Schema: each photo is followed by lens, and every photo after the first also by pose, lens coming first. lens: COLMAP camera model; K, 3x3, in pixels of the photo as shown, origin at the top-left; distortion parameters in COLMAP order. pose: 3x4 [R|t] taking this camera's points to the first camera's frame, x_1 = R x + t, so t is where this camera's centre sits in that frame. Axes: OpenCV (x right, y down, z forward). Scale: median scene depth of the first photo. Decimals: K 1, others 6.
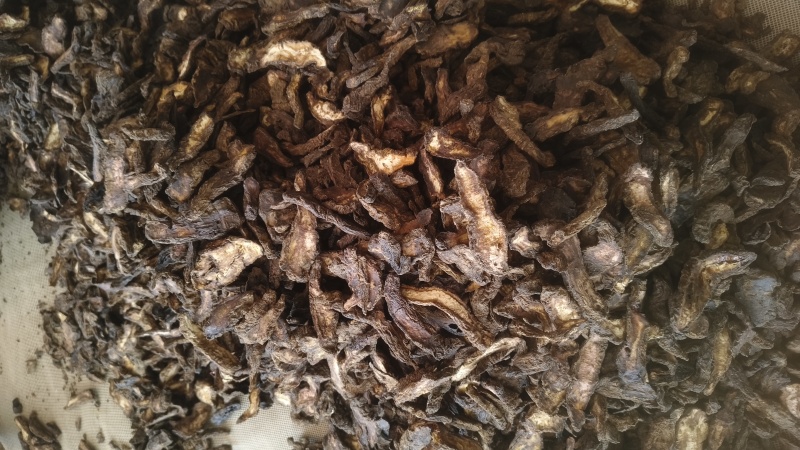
lens RADIAL K [[537.3, 0, 415.1], [0, 537.3, 224.0], [0, 0, 1]] dist [0.024681, -0.049688]
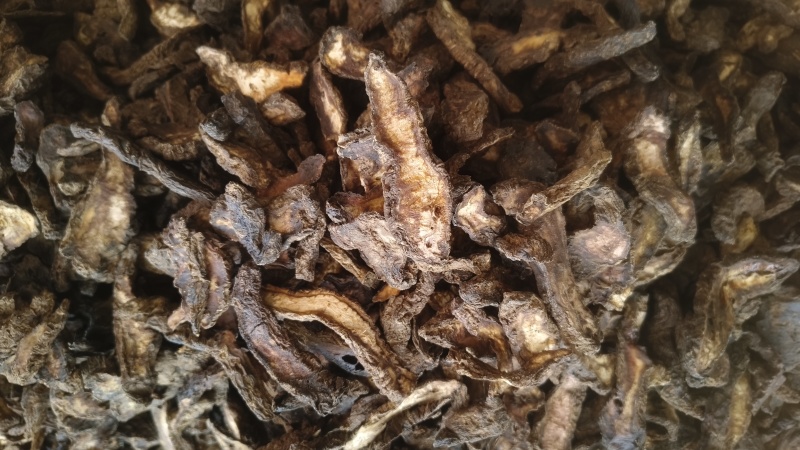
lens RADIAL K [[537.3, 0, 415.1], [0, 537.3, 224.0], [0, 0, 1]] dist [0.024681, -0.049688]
pose [[0.986910, 0.060678, 0.149421, 0.043687], [-0.048214, 0.995156, -0.085669, 0.088565], [-0.153895, 0.077343, 0.985055, 0.390369]]
